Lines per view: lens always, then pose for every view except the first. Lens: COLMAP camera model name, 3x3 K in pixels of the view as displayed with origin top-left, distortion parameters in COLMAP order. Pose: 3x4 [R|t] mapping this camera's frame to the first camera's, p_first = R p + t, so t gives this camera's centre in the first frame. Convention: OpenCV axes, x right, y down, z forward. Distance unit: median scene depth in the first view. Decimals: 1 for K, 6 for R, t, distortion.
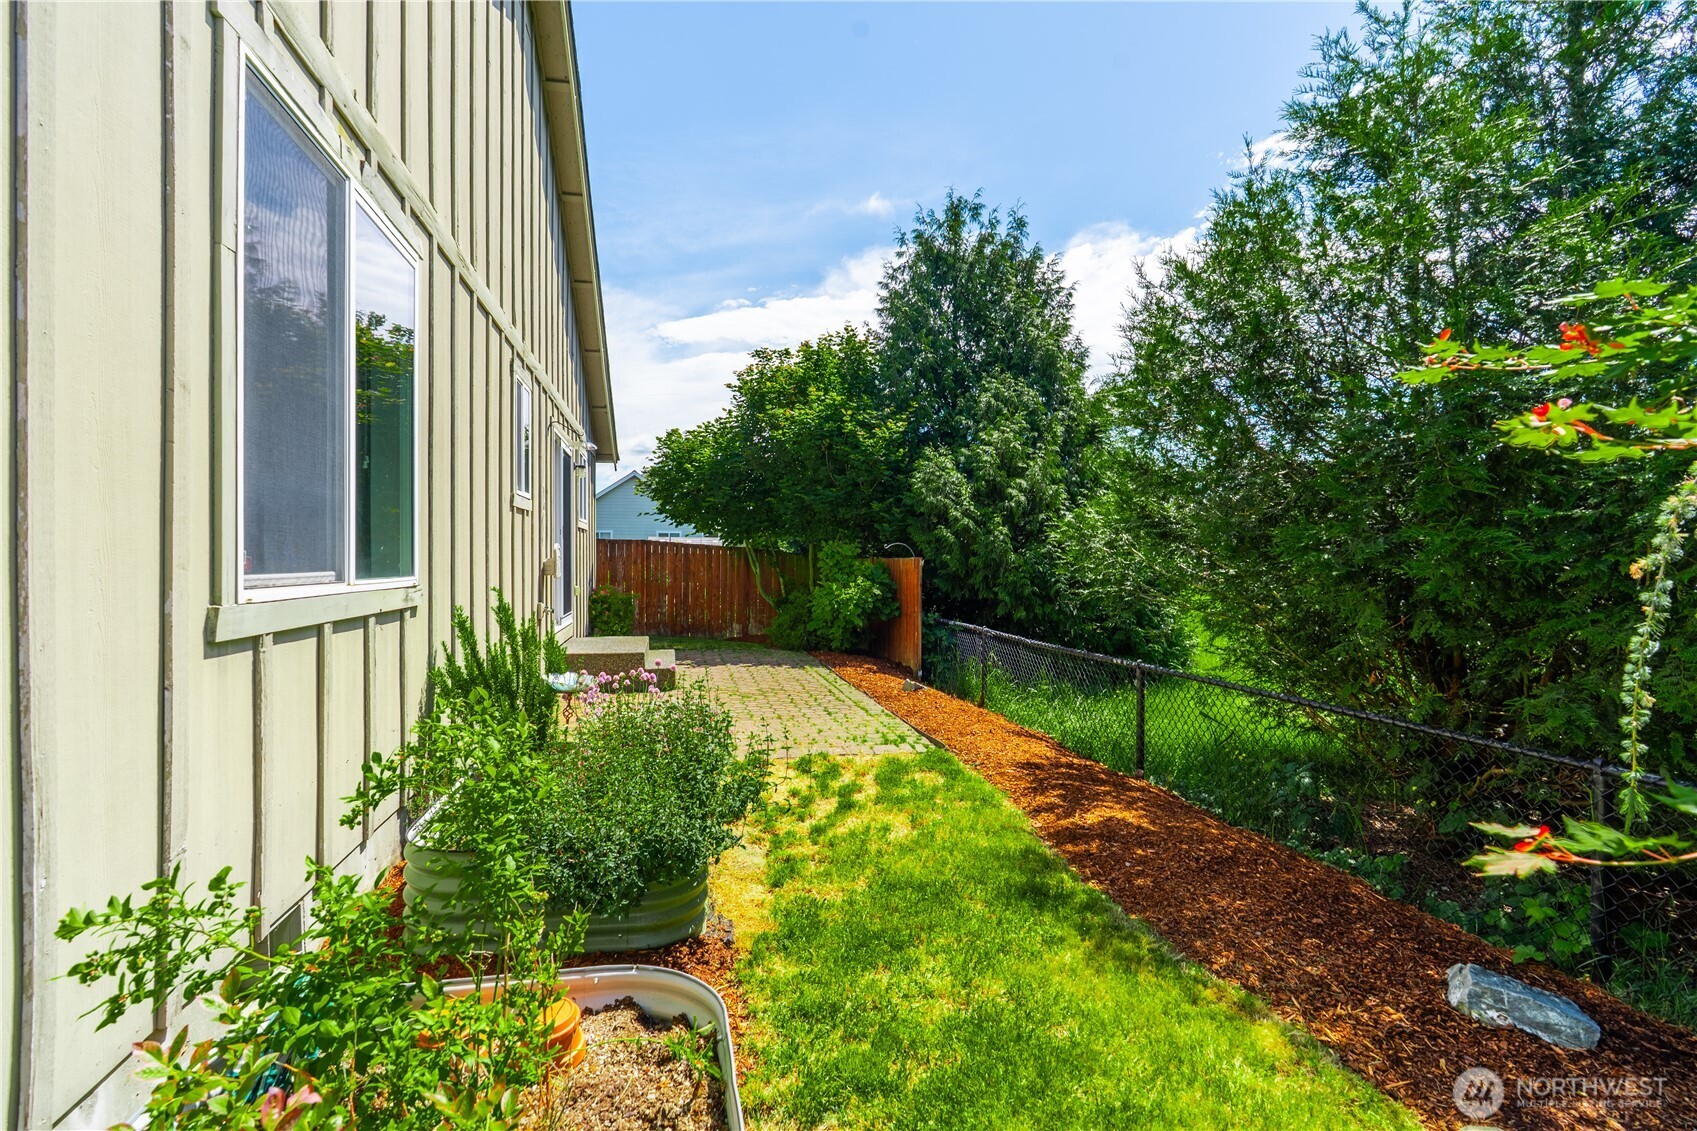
lens RADIAL K [[775.6, 0, 850.9], [0, 775.6, 558.7], [0, 0, 1]] dist [-0.004486, 0.002717]
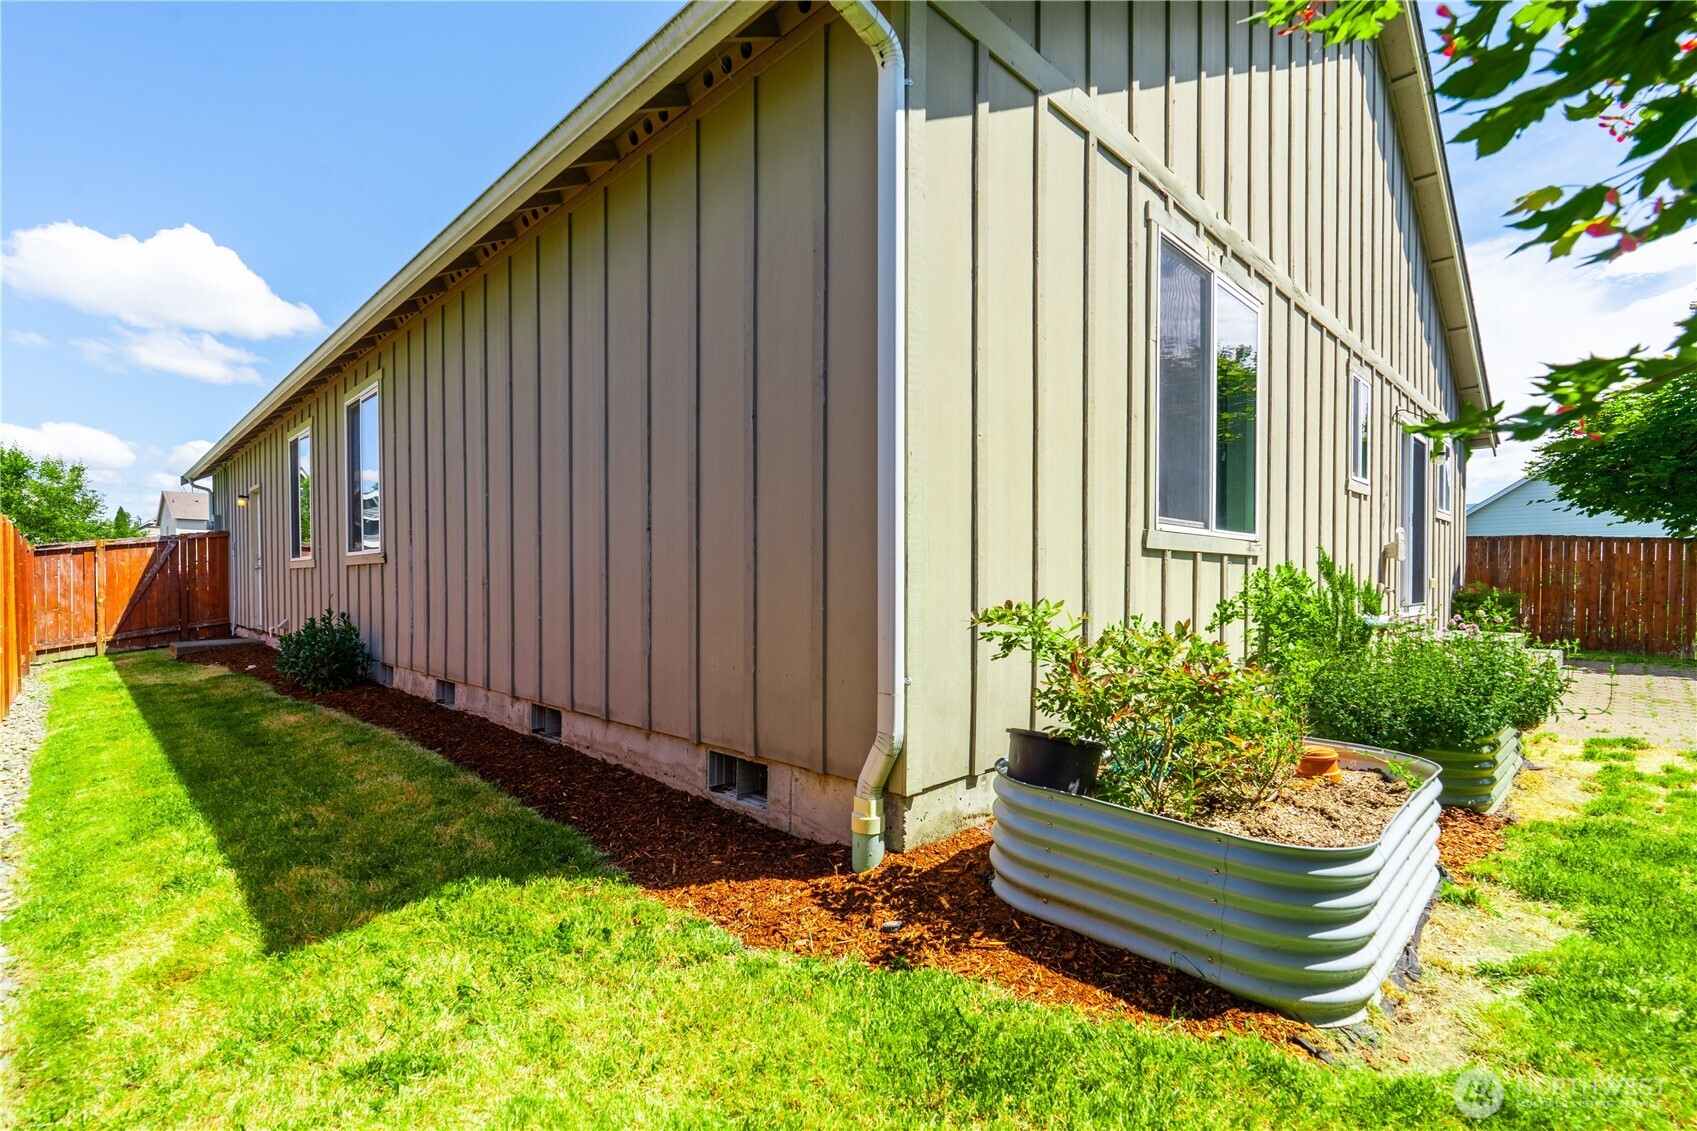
lens RADIAL K [[775.6, 0, 849.6], [0, 775.6, 600.0], [0, 0, 1]] dist [-0.004486, 0.002717]
pose [[0.525786, 0.018263, -0.850421, 0.211960], [0.003003, 0.999723, 0.023325, 0.092736], [0.850611, -0.014818, 0.525586, -0.314985]]
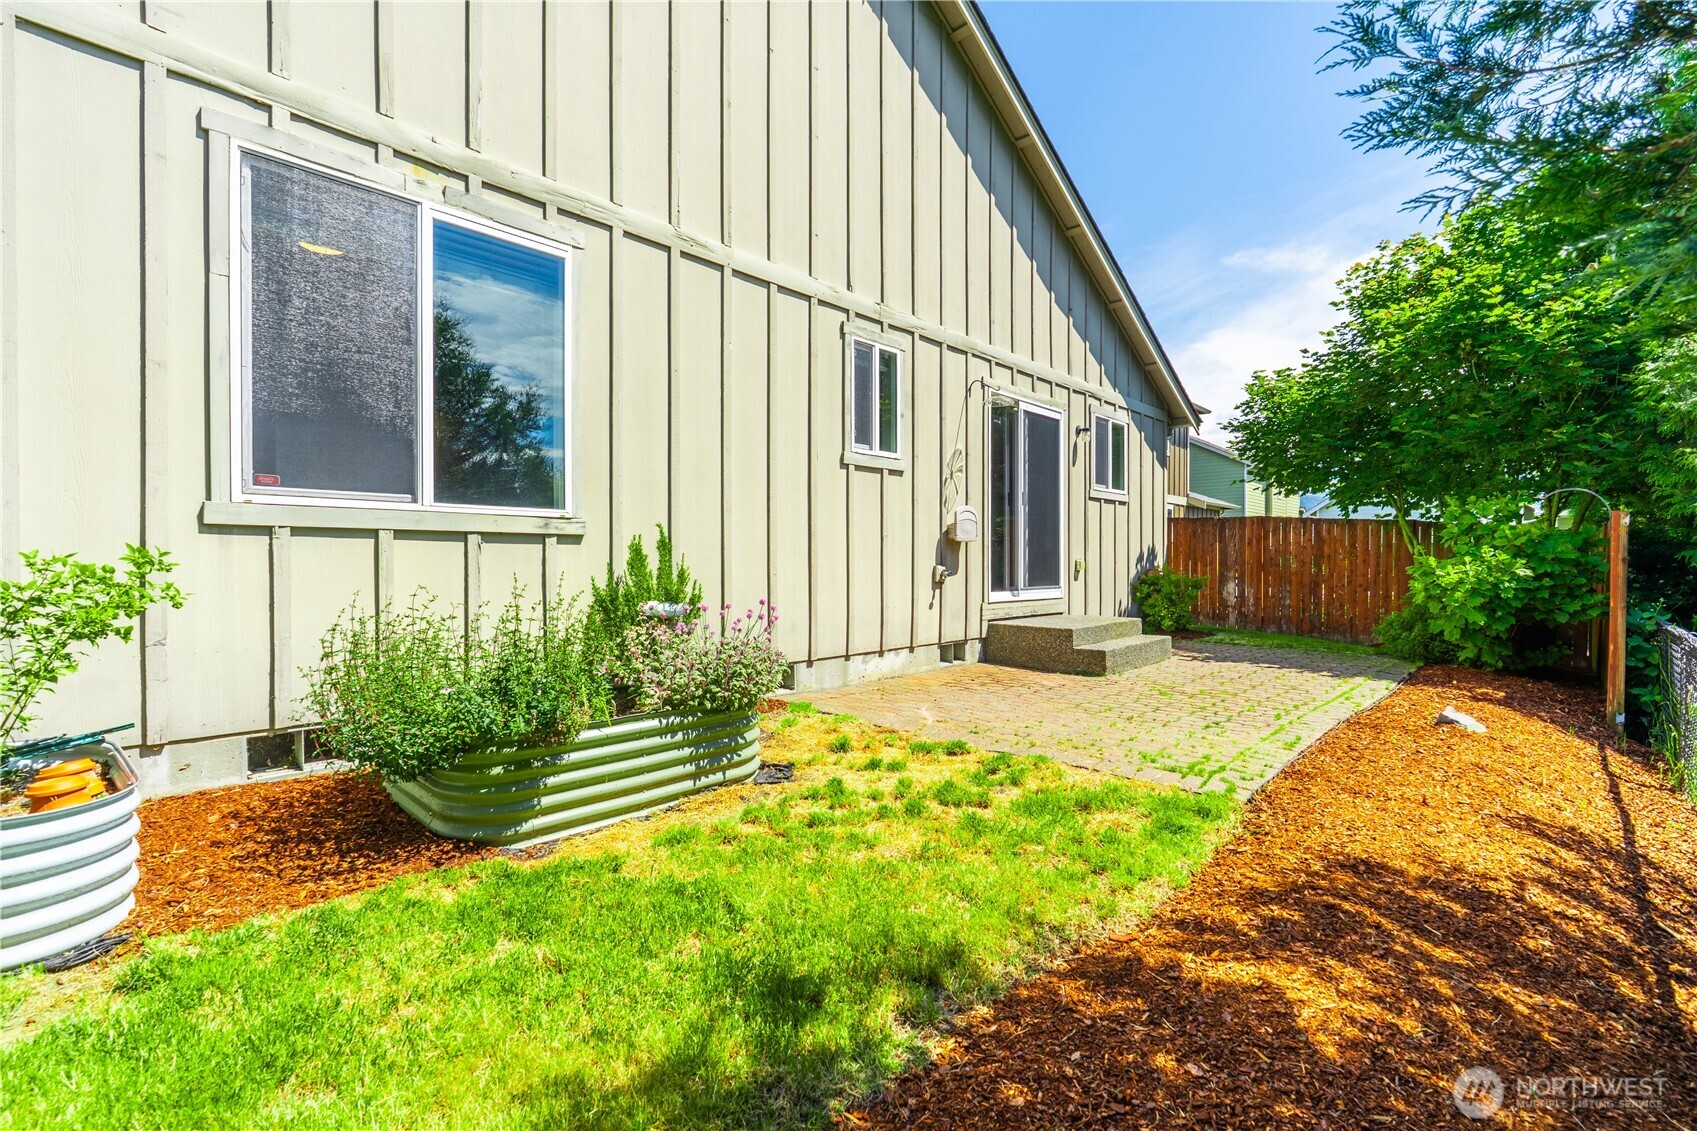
lens RADIAL K [[775.6, 0, 846.7], [0, 775.6, 558.2], [0, 0, 1]] dist [-0.004486, 0.002717]
pose [[0.564639, -0.004053, -0.825328, 0.617807], [0.000340, 0.999989, -0.004678, 0.092029], [0.825338, 0.002361, 0.564634, 0.585824]]
